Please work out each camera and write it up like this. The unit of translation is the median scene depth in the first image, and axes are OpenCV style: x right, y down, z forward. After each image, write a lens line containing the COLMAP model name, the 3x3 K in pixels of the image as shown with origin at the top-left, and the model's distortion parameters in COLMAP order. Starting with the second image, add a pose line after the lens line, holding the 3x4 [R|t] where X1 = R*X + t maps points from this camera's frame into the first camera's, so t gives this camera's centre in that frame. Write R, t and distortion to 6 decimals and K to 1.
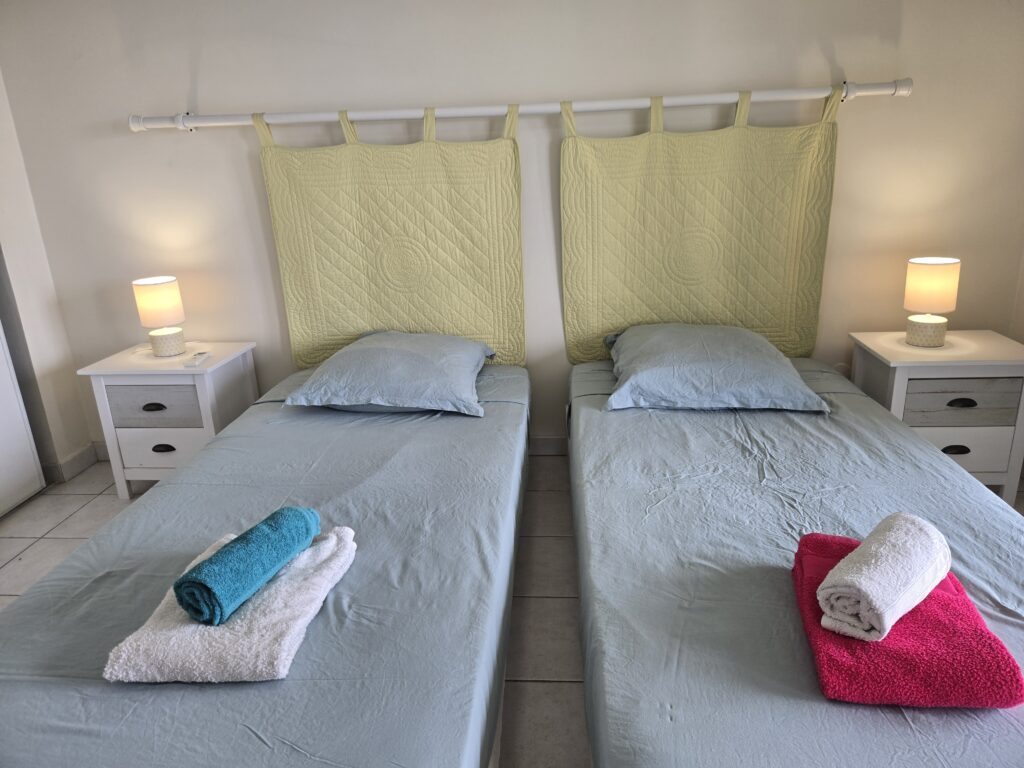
lens RADIAL K [[670.9, 0, 508.9], [0, 670.9, 377.3], [0, 0, 1]] dist [0.037884, -0.024593]
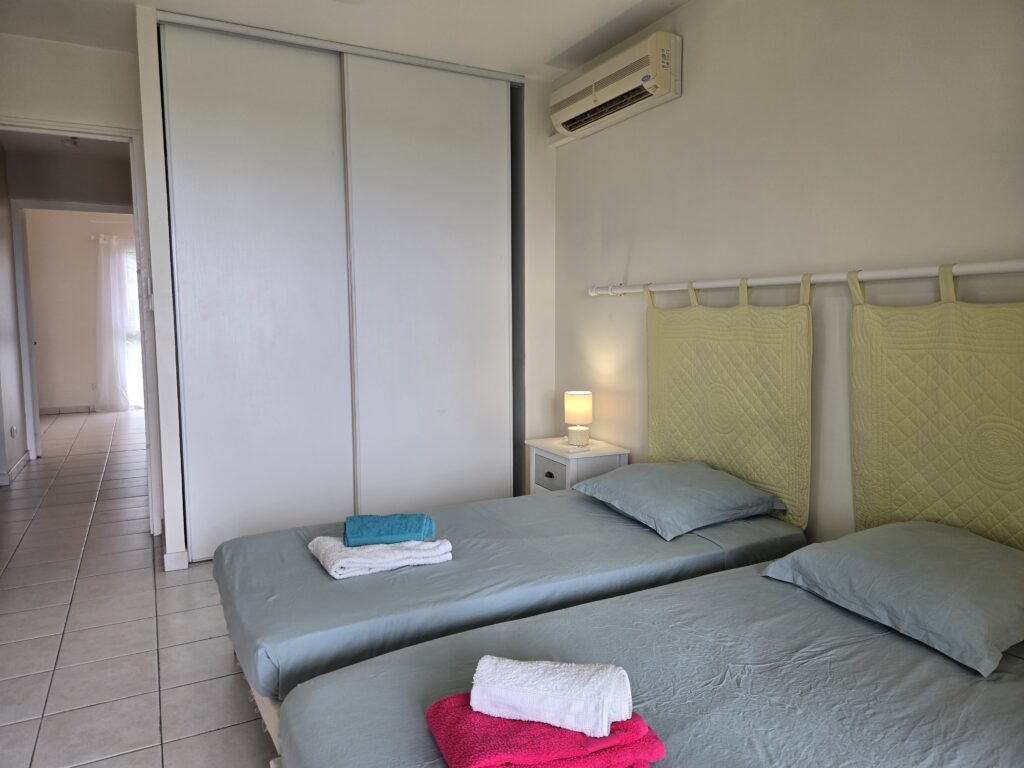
lens RADIAL K [[670.9, 0, 501.5], [0, 670.9, 386.0], [0, 0, 1]] dist [0.037884, -0.024593]
pose [[0.524811, 0.124019, -0.842136, 0.666694], [-0.280973, 0.959119, -0.033853, -0.066919], [0.803509, 0.254384, 0.538202, 0.090554]]
